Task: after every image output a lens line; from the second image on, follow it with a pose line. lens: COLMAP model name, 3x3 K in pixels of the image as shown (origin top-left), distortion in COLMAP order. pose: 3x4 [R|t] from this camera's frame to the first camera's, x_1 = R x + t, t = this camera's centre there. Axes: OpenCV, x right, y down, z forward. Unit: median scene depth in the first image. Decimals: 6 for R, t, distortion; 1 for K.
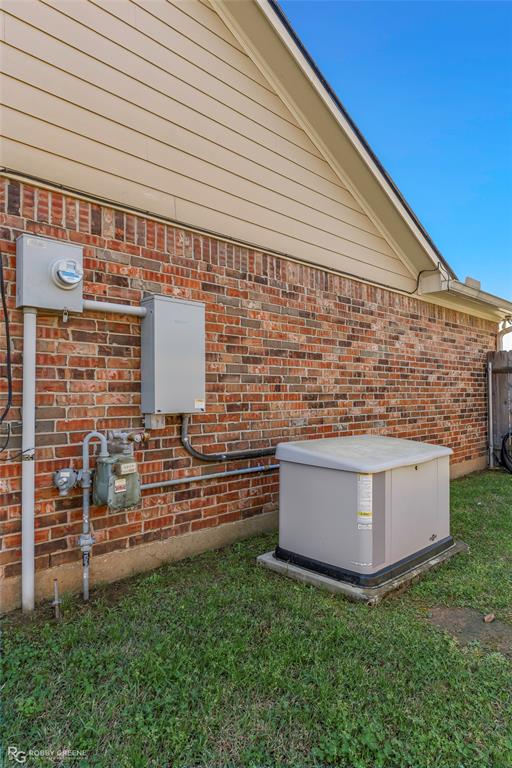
lens RADIAL K [[506.6, 0, 256.6], [0, 506.6, 386.5], [0, 0, 1]] dist [-0.004757, -0.000307]
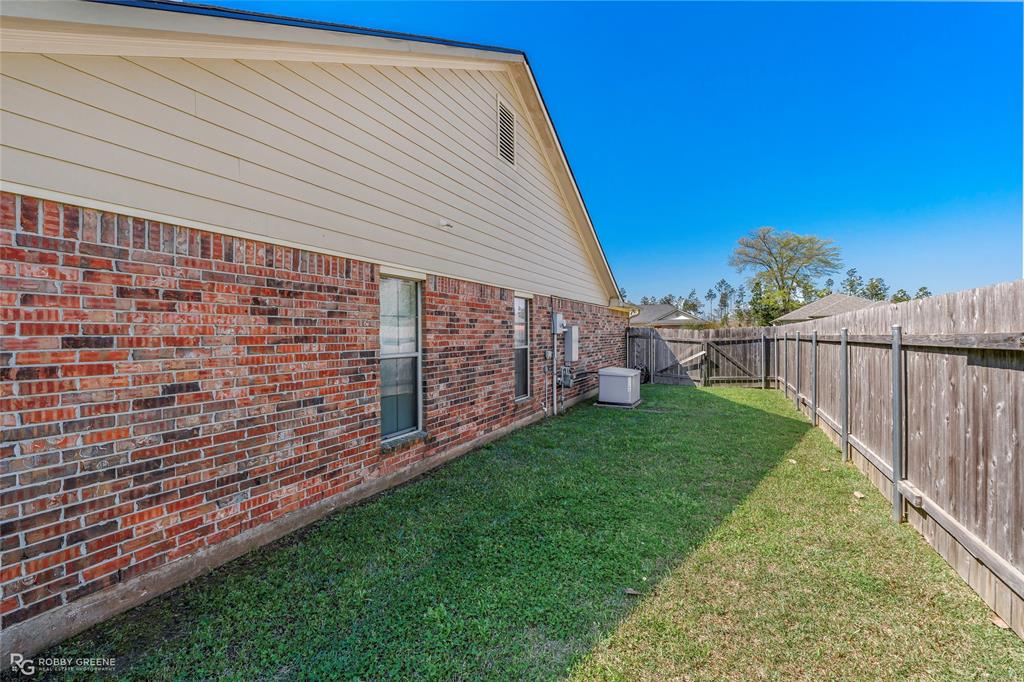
lens RADIAL K [[475.3, 0, 511.0], [0, 475.3, 336.4], [0, 0, 1]] dist [-0.007180, 0.002715]
pose [[0.948828, 0.002420, 0.315784, -1.382610], [-0.010585, 0.999652, 0.024146, -0.158723], [-0.315616, -0.026253, 0.948524, -1.623019]]
